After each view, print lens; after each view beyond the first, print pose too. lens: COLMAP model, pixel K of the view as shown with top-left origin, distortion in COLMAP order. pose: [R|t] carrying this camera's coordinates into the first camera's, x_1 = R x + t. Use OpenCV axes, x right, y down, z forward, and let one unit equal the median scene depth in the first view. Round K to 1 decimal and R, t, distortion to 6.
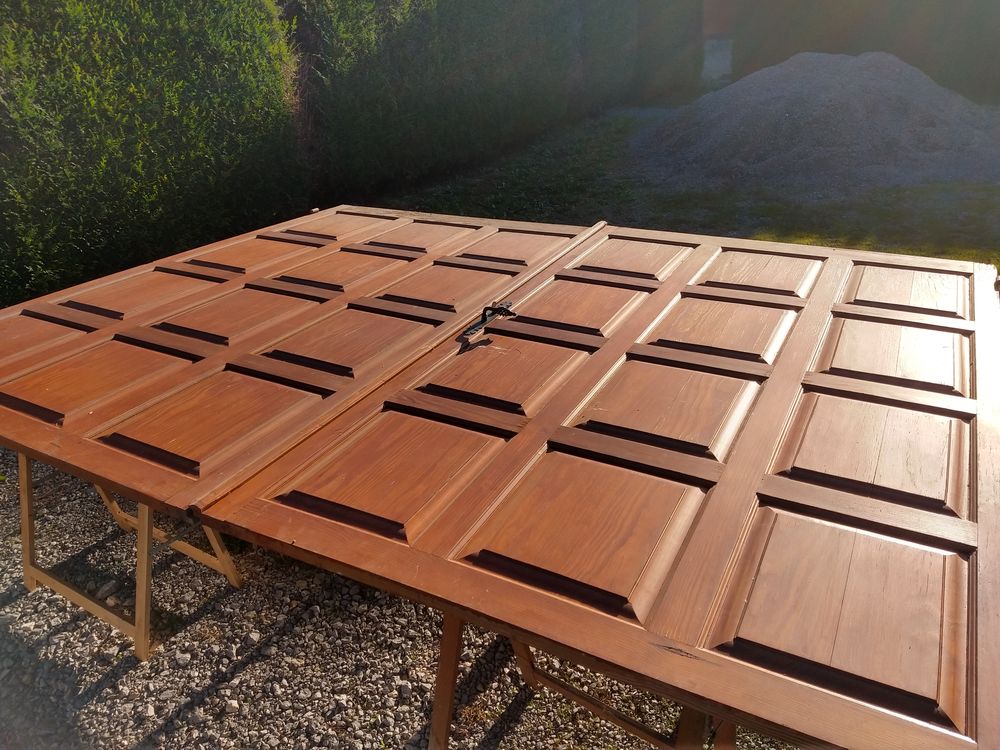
lens RADIAL K [[782.2, 0, 488.7], [0, 782.2, 285.4], [0, 0, 1]] dist [0.094866, -0.114461]
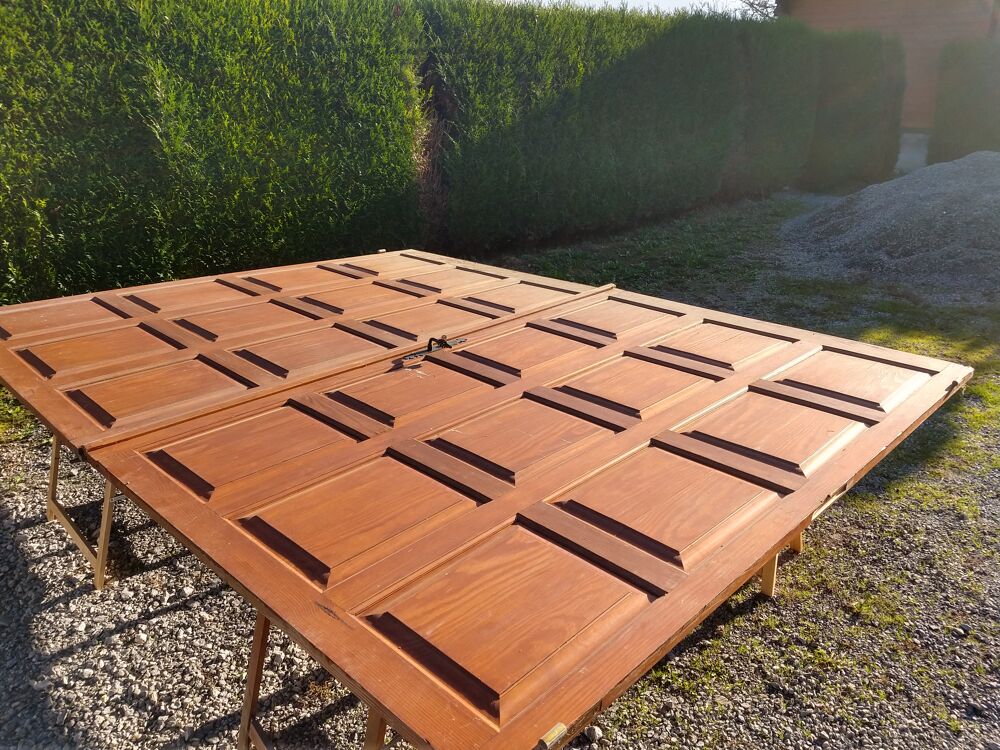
lens RADIAL K [[756.8, 0, 487.9], [0, 756.8, 302.7], [0, 0, 1]] dist [0.114810, -0.144139]
pose [[0.964480, 0.117635, -0.236517, 0.294522], [-0.132881, 0.989894, -0.049528, 0.019358], [0.228300, 0.079197, 0.970364, -0.024629]]
